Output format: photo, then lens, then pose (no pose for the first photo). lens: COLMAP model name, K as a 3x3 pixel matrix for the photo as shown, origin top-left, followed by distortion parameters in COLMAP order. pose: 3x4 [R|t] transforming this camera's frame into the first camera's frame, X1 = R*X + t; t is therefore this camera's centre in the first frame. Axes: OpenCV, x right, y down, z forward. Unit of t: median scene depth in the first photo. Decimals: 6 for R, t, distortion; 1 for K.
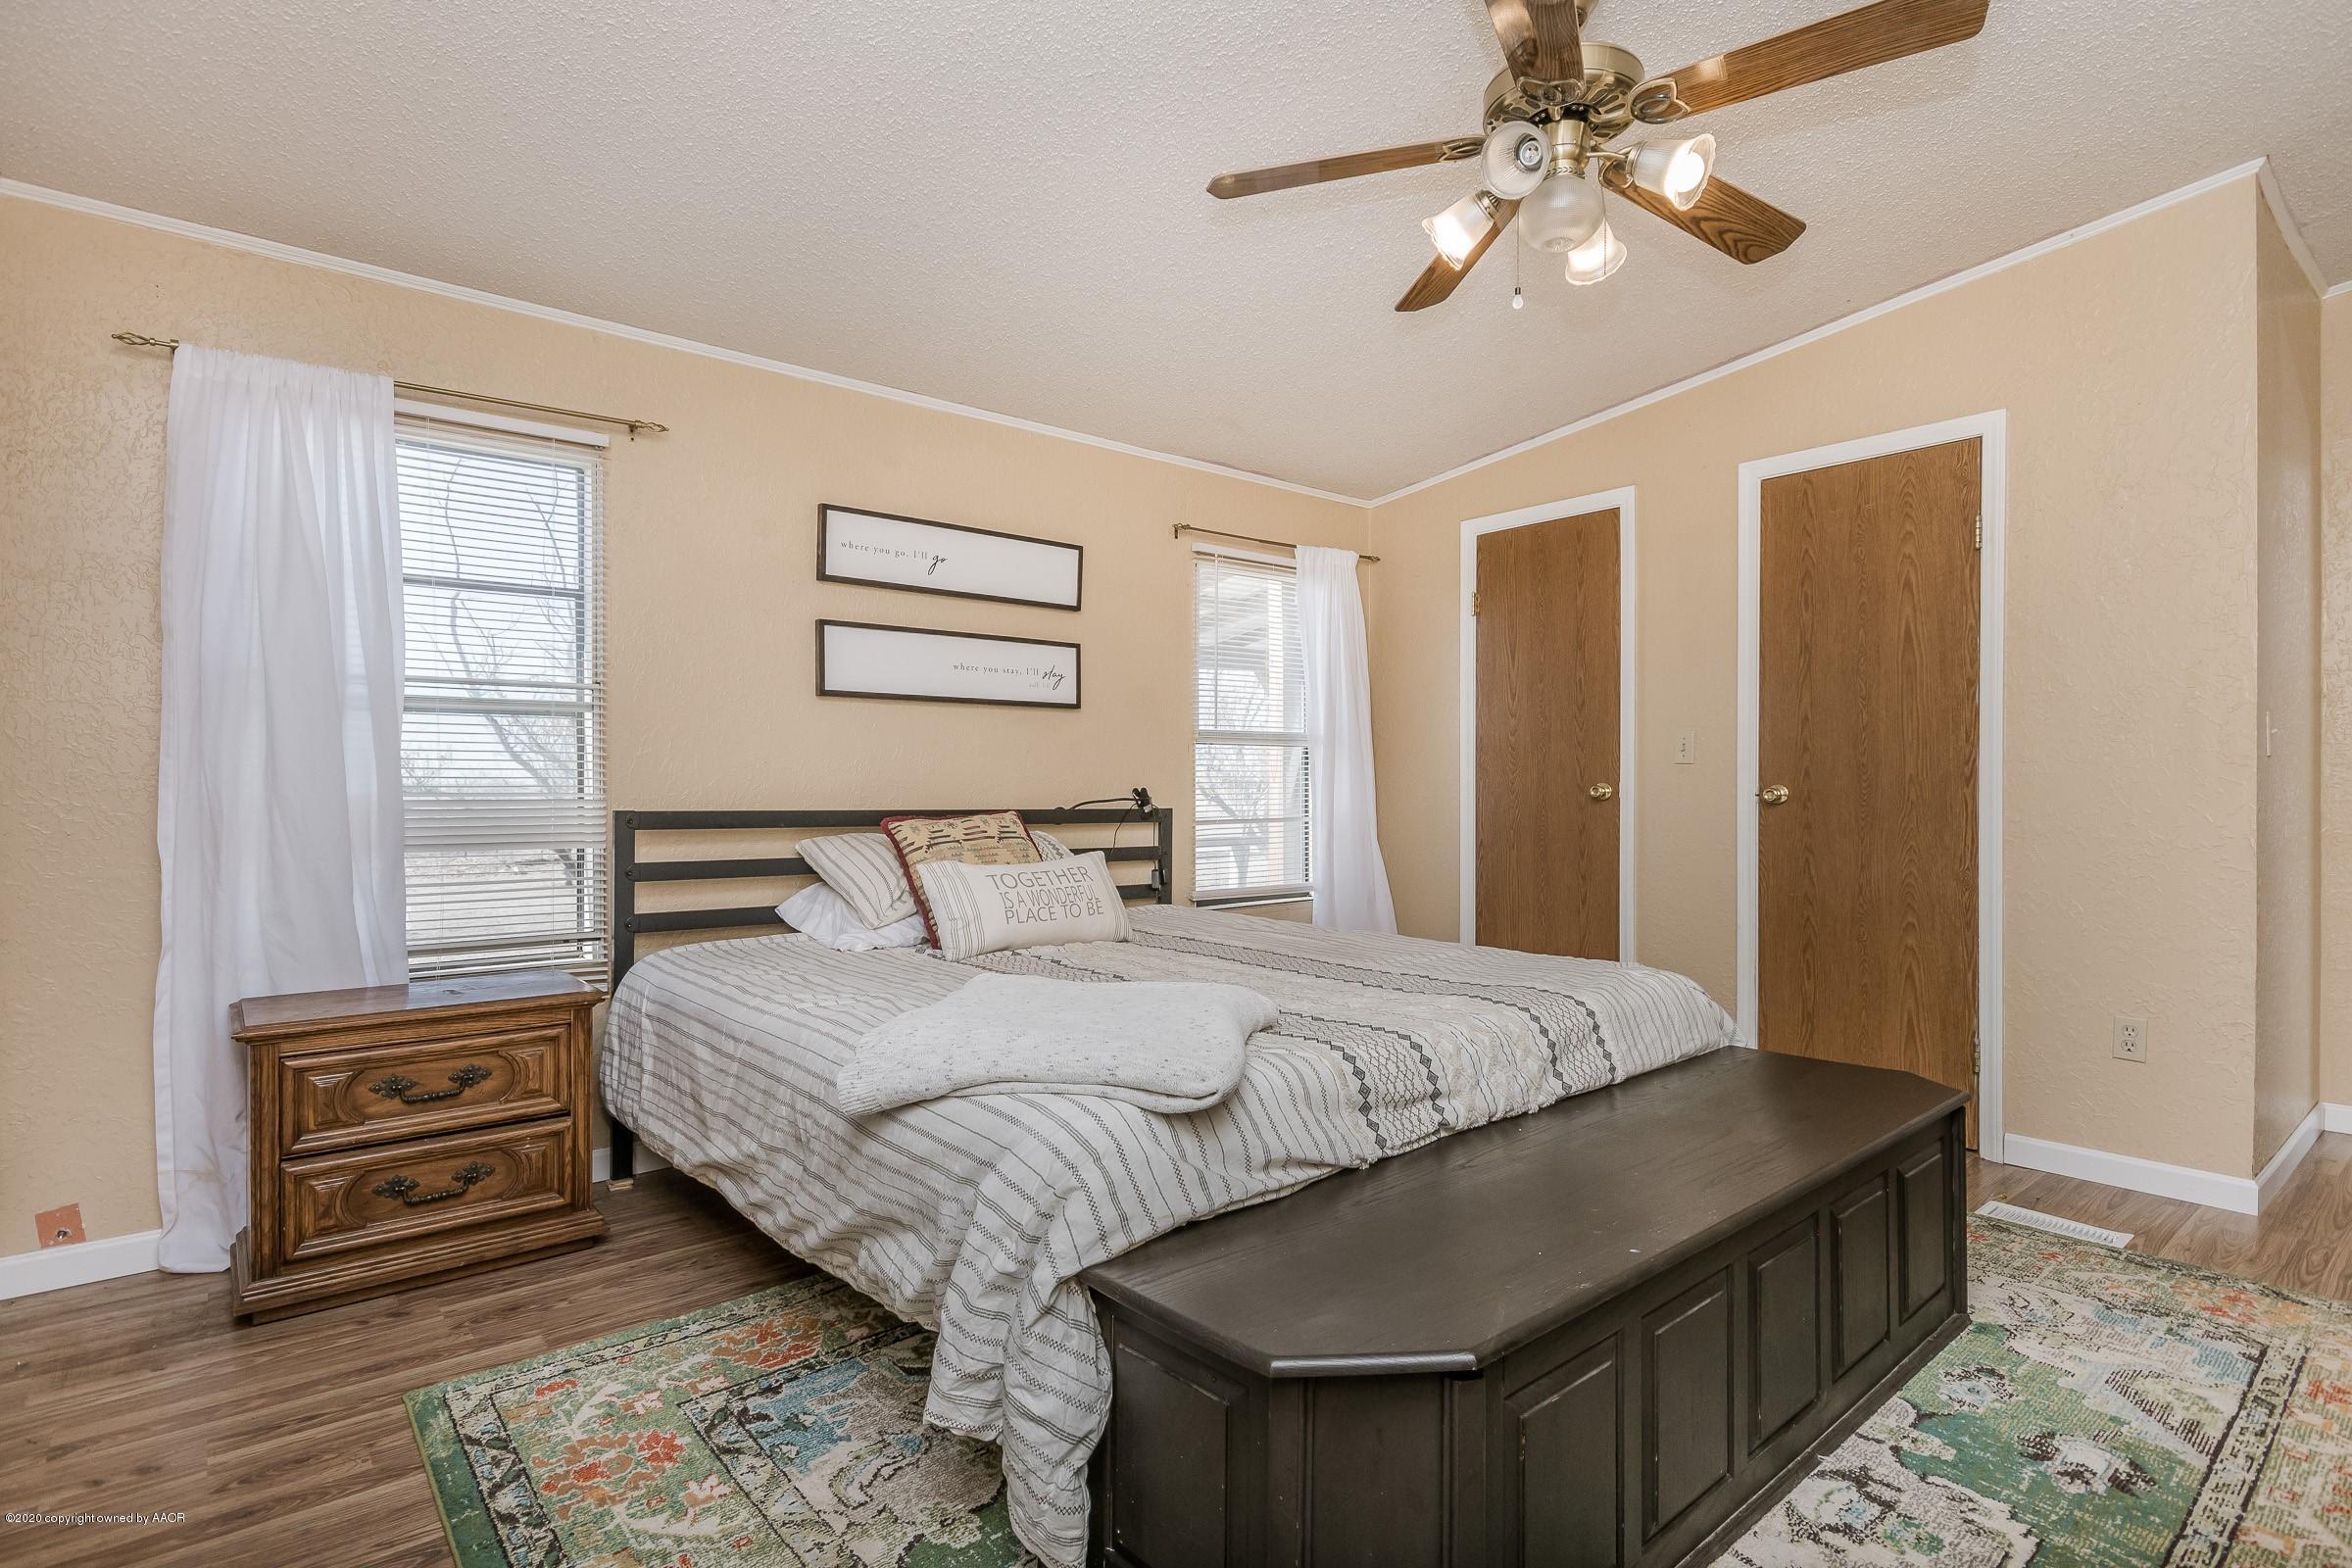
lens RADIAL K [[1227.2, 0, 1176.0], [0, 1227.2, 784.0], [0, 0, 1]] dist [-0.007299, 0.000460]
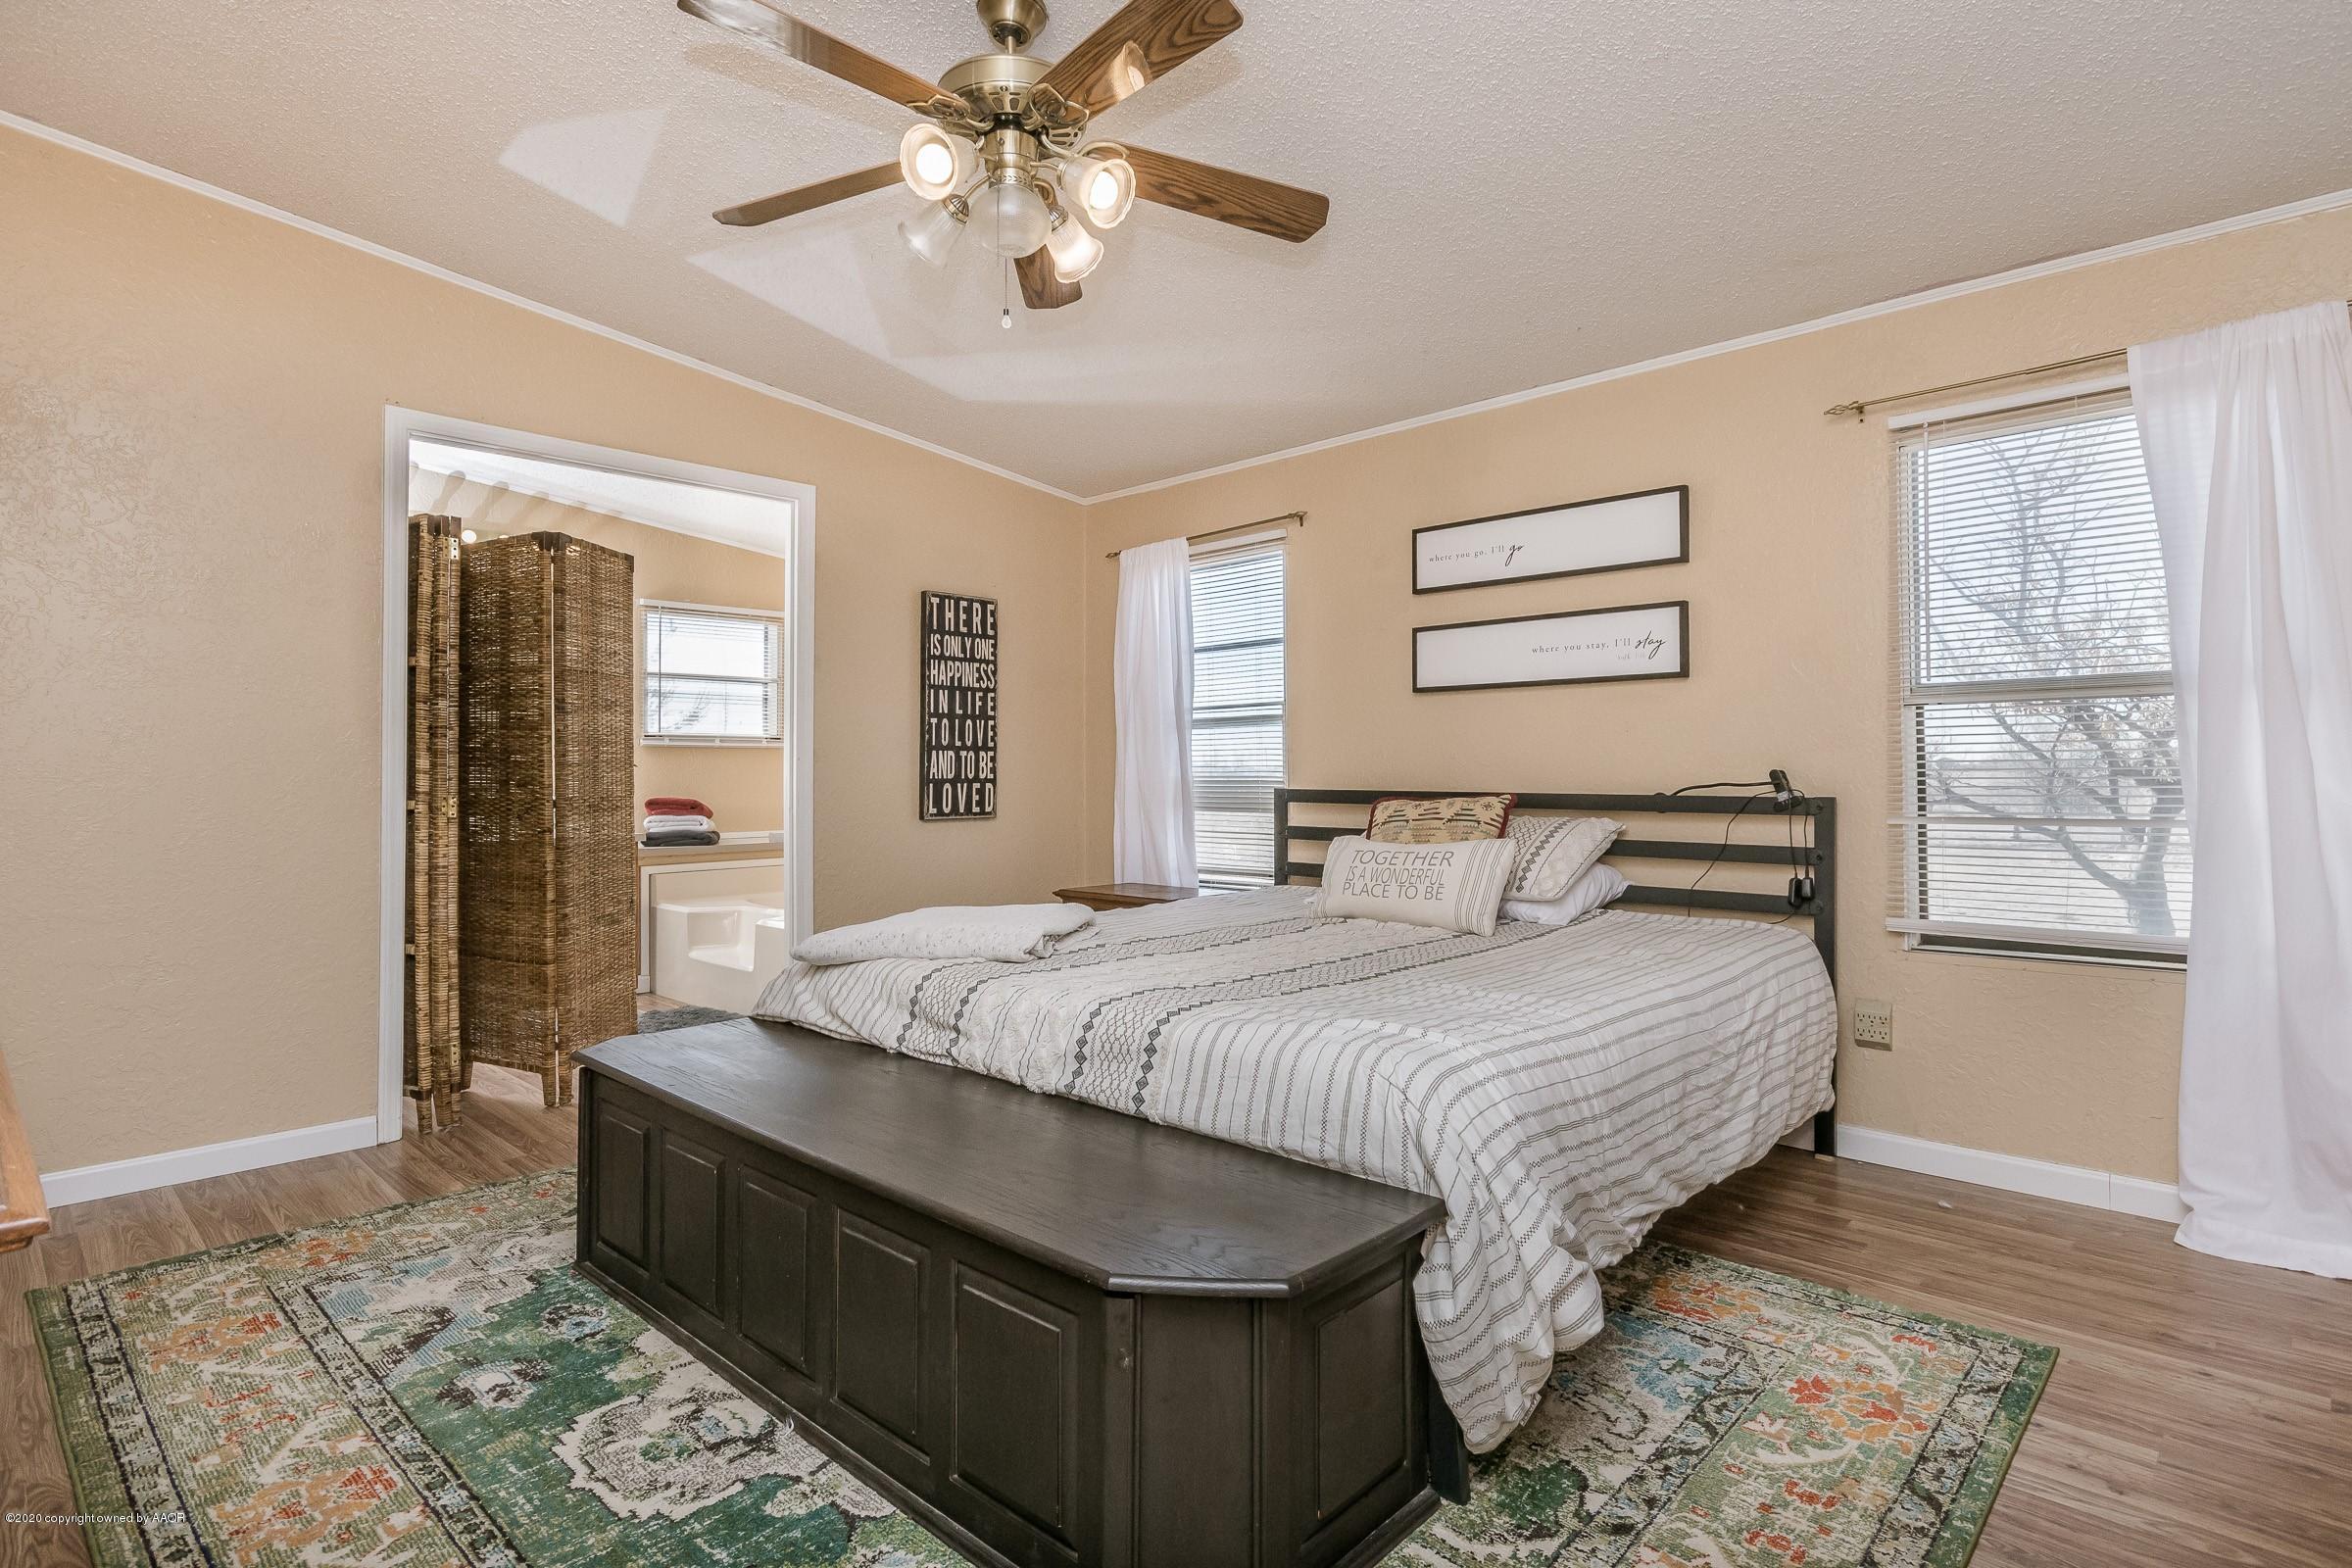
lens RADIAL K [[1227.2, 0, 1176.0], [0, 1227.2, 784.0], [0, 0, 1]] dist [-0.007299, 0.000460]
pose [[0.069125, 0.008247, -0.997574, 0.963884], [0.007155, 0.999936, 0.008762, 0.003185], [0.997582, -0.007744, 0.069062, 0.769347]]
